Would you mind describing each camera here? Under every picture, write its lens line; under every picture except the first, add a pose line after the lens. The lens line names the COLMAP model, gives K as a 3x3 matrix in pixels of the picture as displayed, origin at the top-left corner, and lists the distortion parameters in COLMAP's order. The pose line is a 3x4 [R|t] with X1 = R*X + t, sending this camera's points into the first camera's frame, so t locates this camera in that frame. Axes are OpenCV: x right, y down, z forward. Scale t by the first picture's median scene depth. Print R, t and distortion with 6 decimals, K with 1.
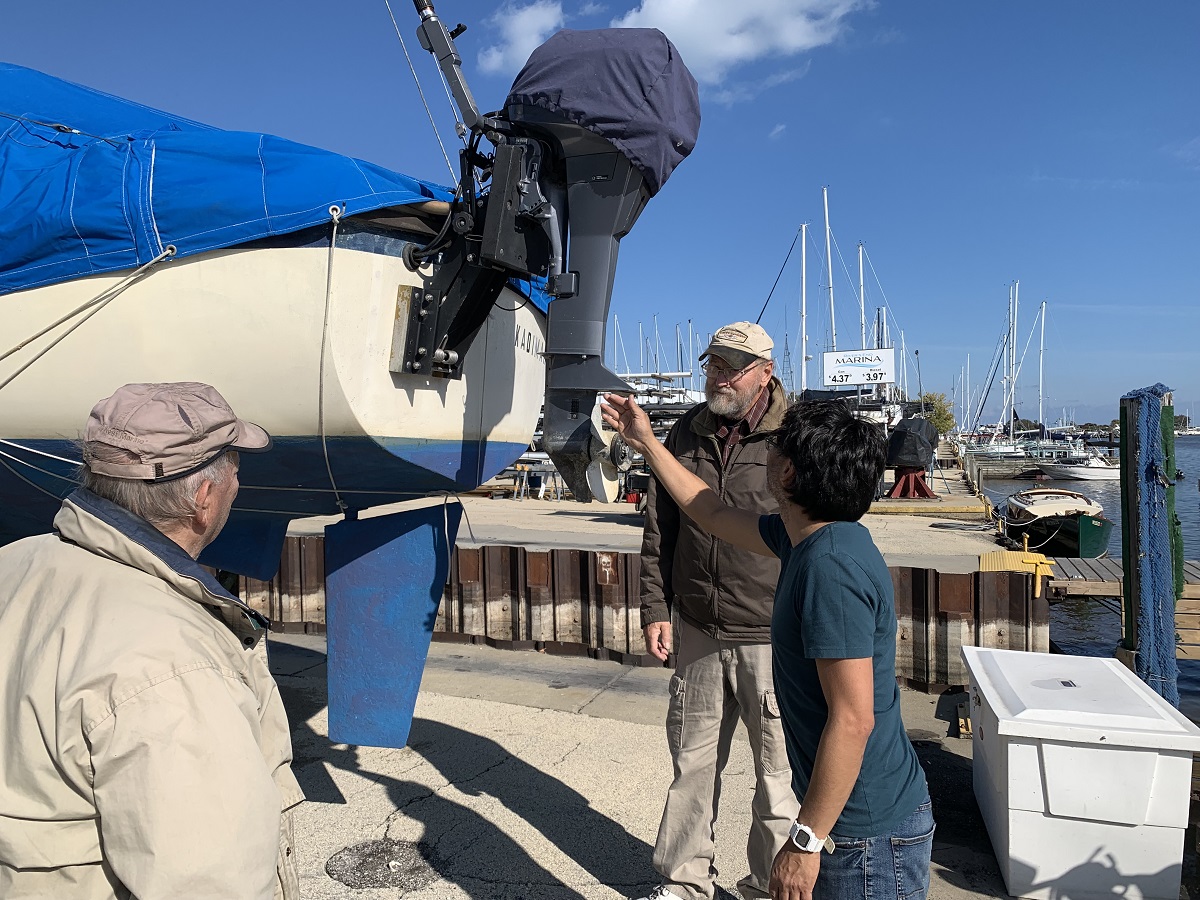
lens RADIAL K [[916.2, 0, 593.6], [0, 916.2, 438.4], [0, 0, 1]] dist [0.041516, -0.023181]
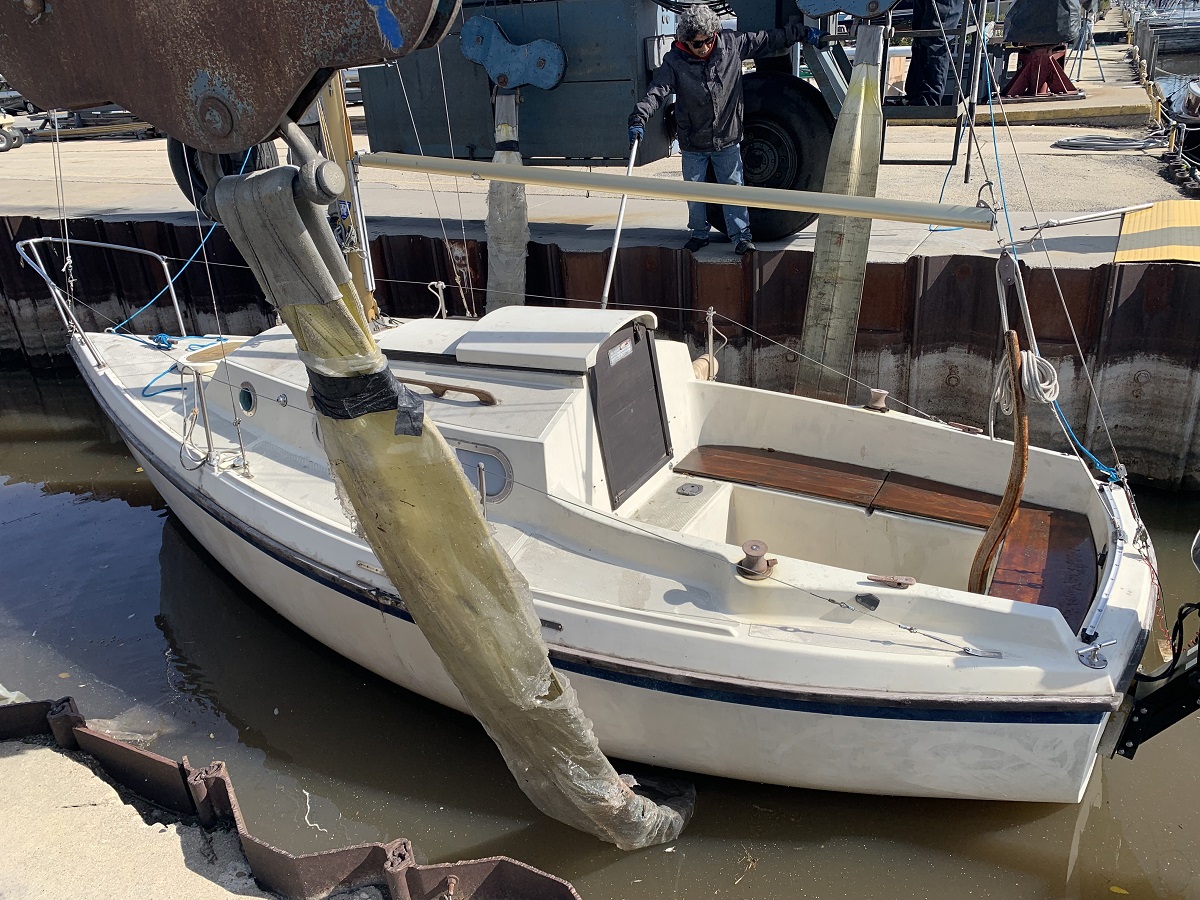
lens RADIAL K [[916.2, 0, 593.6], [0, 916.2, 450.7], [0, 0, 1]] dist [0.041516, -0.023181]
pose [[0.992169, -0.016249, -0.123838, 0.095499], [0.064882, 0.914275, 0.399865, 0.008963], [0.106724, -0.404769, 0.908170, 0.227121]]
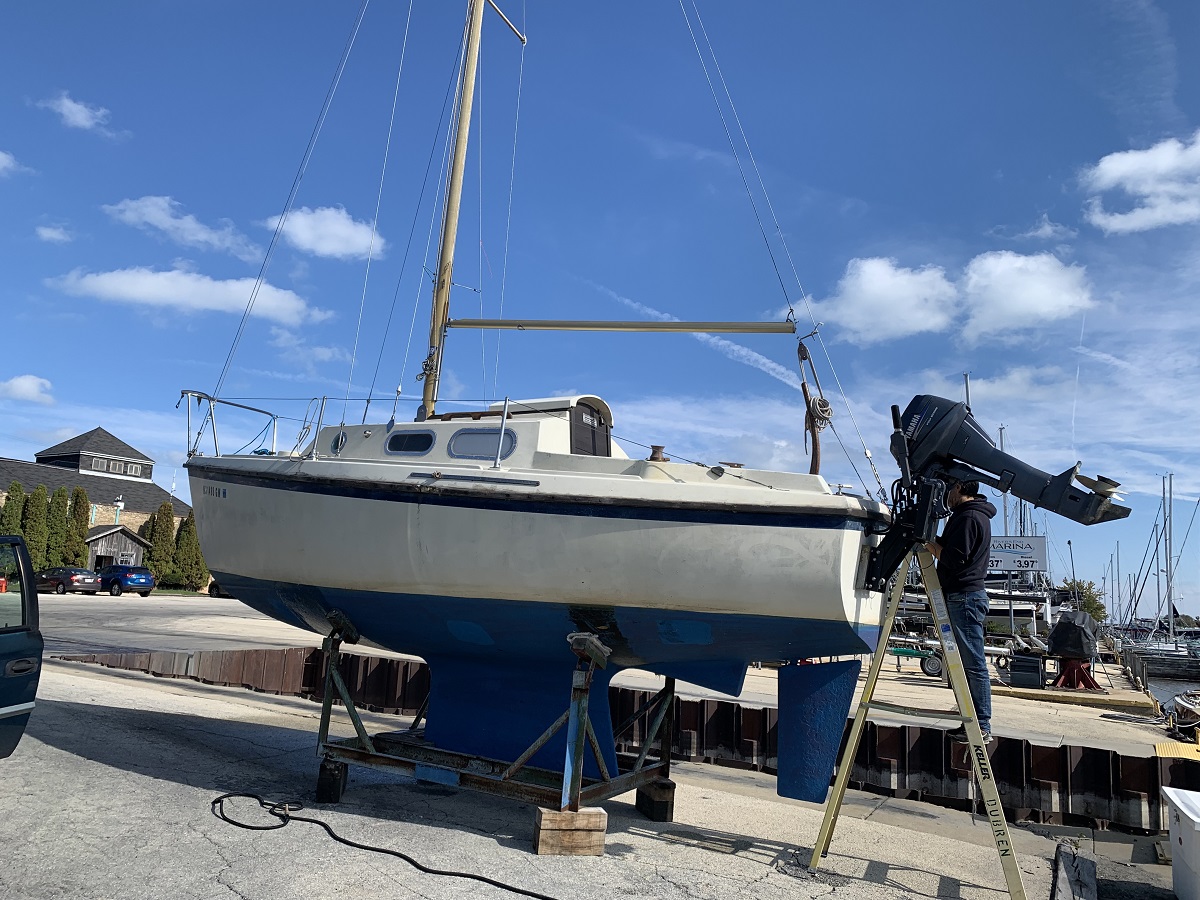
lens RADIAL K [[916.2, 0, 607.9], [0, 916.2, 451.3], [0, 0, 1]] dist [0.041516, -0.023181]
pose [[0.991784, 0.044387, -0.119972, -0.065030], [-0.063051, 0.985655, -0.156555, -0.002701], [0.111302, 0.162833, 0.980356, -0.127796]]
